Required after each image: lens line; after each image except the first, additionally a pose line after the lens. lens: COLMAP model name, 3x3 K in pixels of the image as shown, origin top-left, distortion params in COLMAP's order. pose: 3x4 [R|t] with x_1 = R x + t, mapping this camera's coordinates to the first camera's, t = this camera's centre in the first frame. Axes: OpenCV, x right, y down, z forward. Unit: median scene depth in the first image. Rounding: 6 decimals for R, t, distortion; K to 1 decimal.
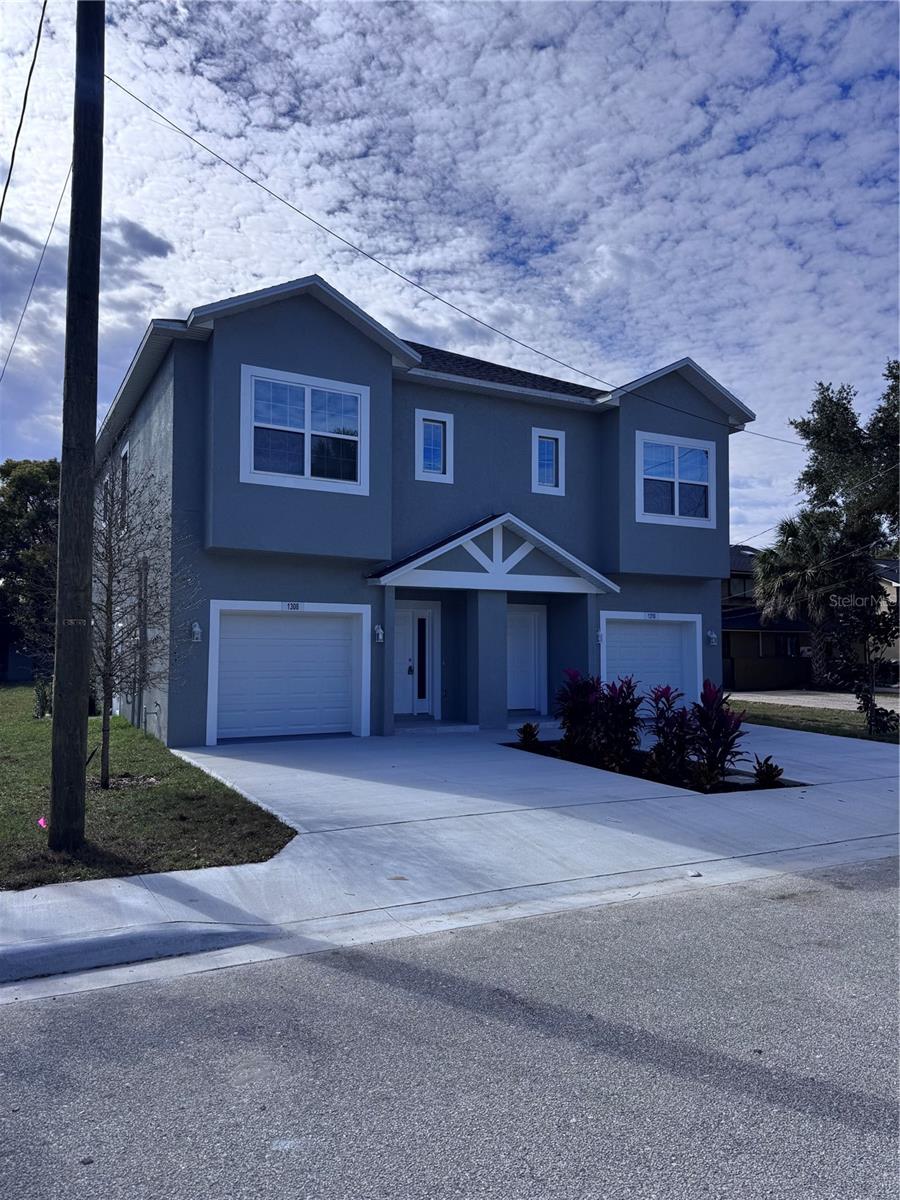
lens RADIAL K [[839.5, 0, 470.9], [0, 839.5, 569.7], [0, 0, 1]] dist [0.008971, -0.028399]
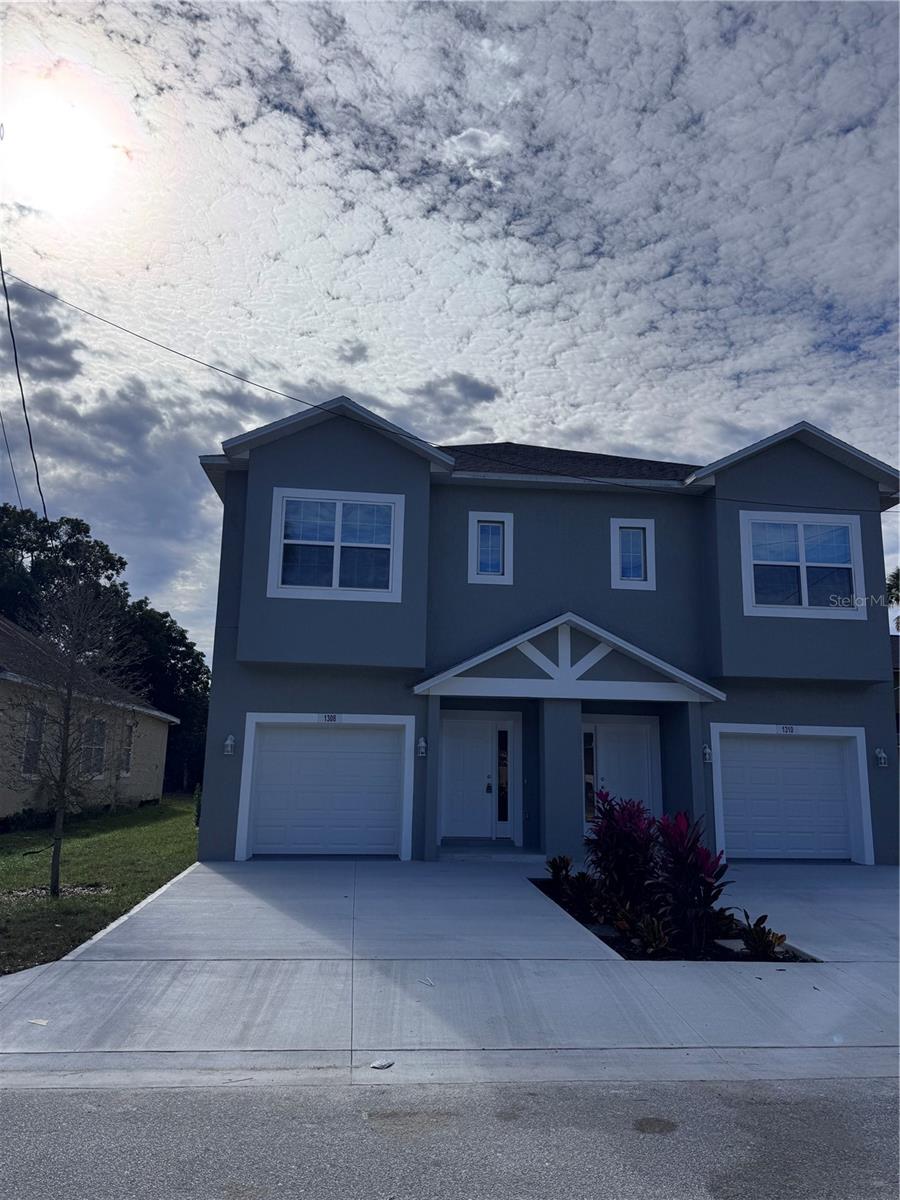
lens RADIAL K [[839.5, 0, 474.1], [0, 839.5, 588.0], [0, 0, 1]] dist [0.008971, -0.028399]
pose [[0.925235, -0.070670, -0.372754, 0.309151], [0.028389, 0.992640, -0.117727, 0.009468], [0.378330, 0.098343, 0.920432, 0.129359]]
